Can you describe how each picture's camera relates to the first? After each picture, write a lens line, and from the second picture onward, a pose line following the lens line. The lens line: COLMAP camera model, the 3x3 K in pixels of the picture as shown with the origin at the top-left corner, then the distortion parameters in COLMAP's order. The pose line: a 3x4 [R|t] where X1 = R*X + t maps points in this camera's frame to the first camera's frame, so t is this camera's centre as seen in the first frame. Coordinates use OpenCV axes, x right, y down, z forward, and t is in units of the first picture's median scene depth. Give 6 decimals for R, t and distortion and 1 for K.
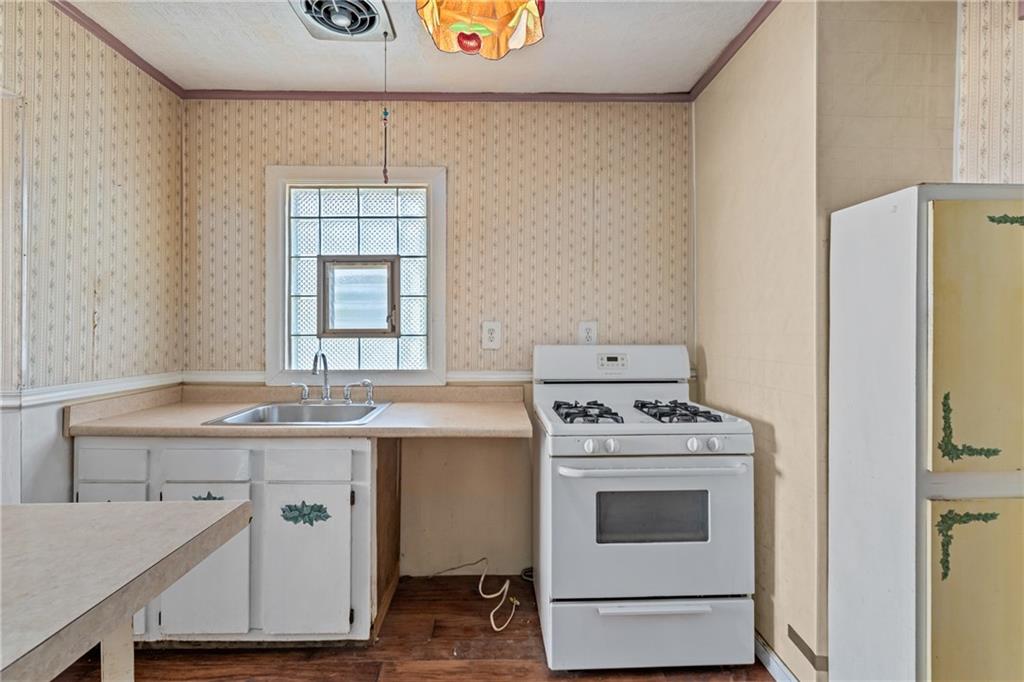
lens RADIAL K [[476.4, 0, 510.7], [0, 476.4, 328.5], [0, 0, 1]] dist [-0.002613, 0.000500]
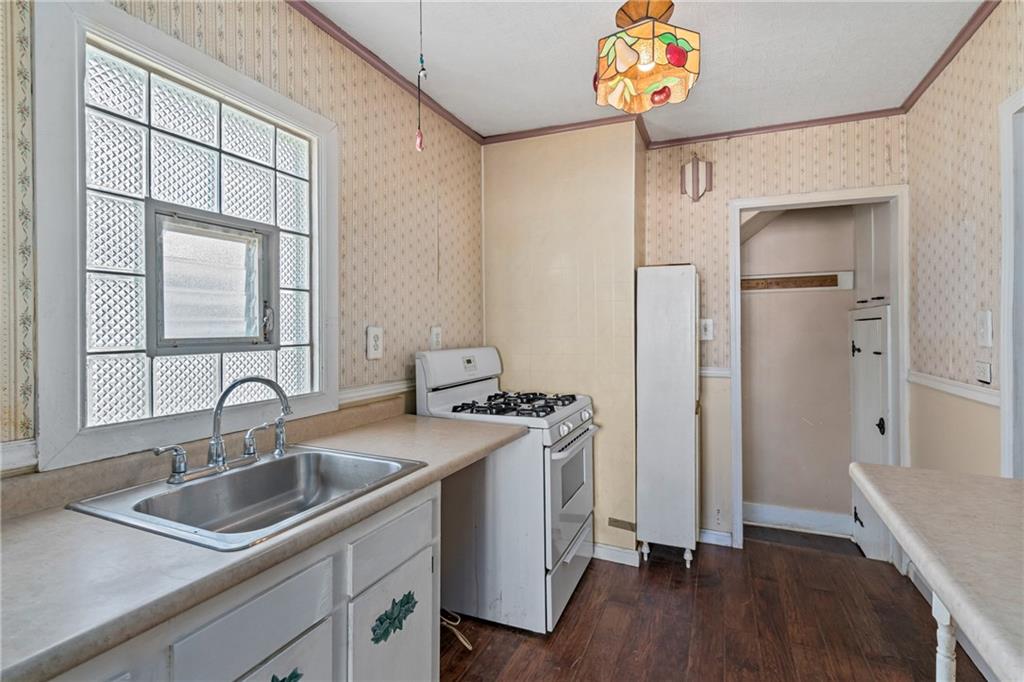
lens RADIAL K [[476.4, 0, 515.4], [0, 476.4, 333.5], [0, 0, 1]] dist [-0.002613, 0.000500]
pose [[0.432973, -0.008049, 0.901371, -0.697792], [-0.009536, 0.999863, 0.013508, -0.016175], [-0.901357, -0.014444, 0.432837, 0.407384]]
